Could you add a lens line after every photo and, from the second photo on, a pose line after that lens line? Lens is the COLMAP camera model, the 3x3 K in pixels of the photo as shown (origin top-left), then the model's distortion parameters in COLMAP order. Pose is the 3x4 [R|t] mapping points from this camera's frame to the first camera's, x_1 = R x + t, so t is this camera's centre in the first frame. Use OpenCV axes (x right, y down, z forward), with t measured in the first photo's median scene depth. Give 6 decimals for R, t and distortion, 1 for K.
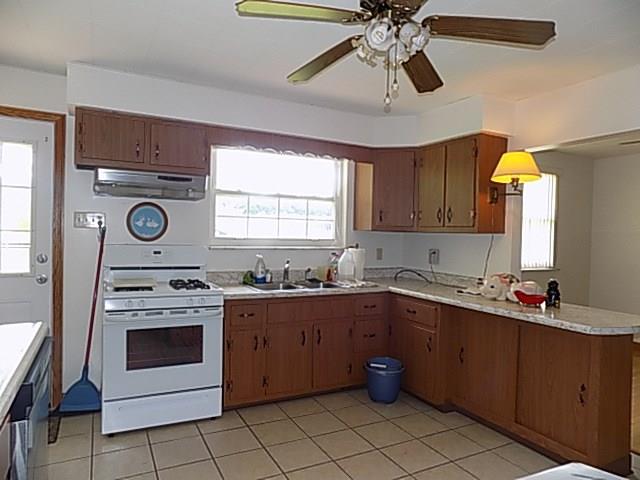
lens RADIAL K [[429.4, 0, 320.0], [0, 429.4, 240.0], [0, 0, 1]] dist [-0.076592, 0.084034]
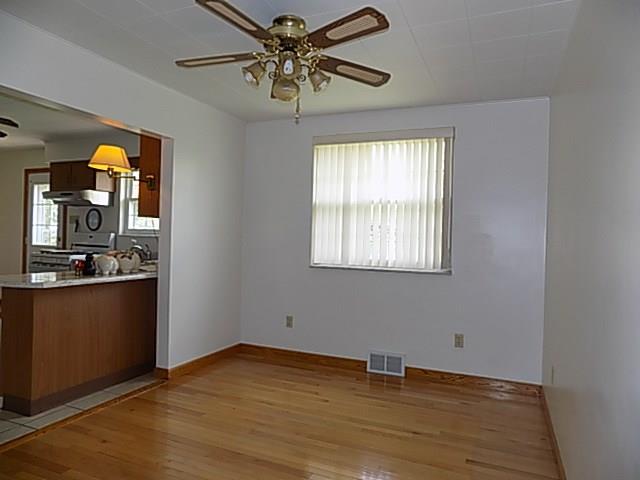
lens RADIAL K [[429.4, 0, 320.0], [0, 429.4, 240.0], [0, 0, 1]] dist [-0.076592, 0.084034]
pose [[0.636854, -0.006201, -0.770960, 1.562083], [-0.025557, 0.999248, -0.029149, 0.069076], [0.770561, 0.038266, 0.636217, 0.616538]]
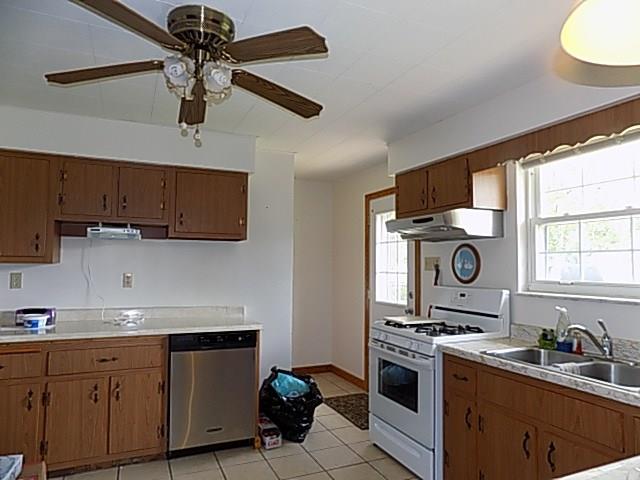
lens RADIAL K [[429.4, 0, 320.0], [0, 429.4, 240.0], [0, 0, 1]] dist [-0.076592, 0.084034]
pose [[-0.052592, -0.086077, -0.994899, 0.605811], [-0.027255, 0.996031, -0.084734, -0.004539], [0.998244, 0.022660, -0.054729, 0.724733]]
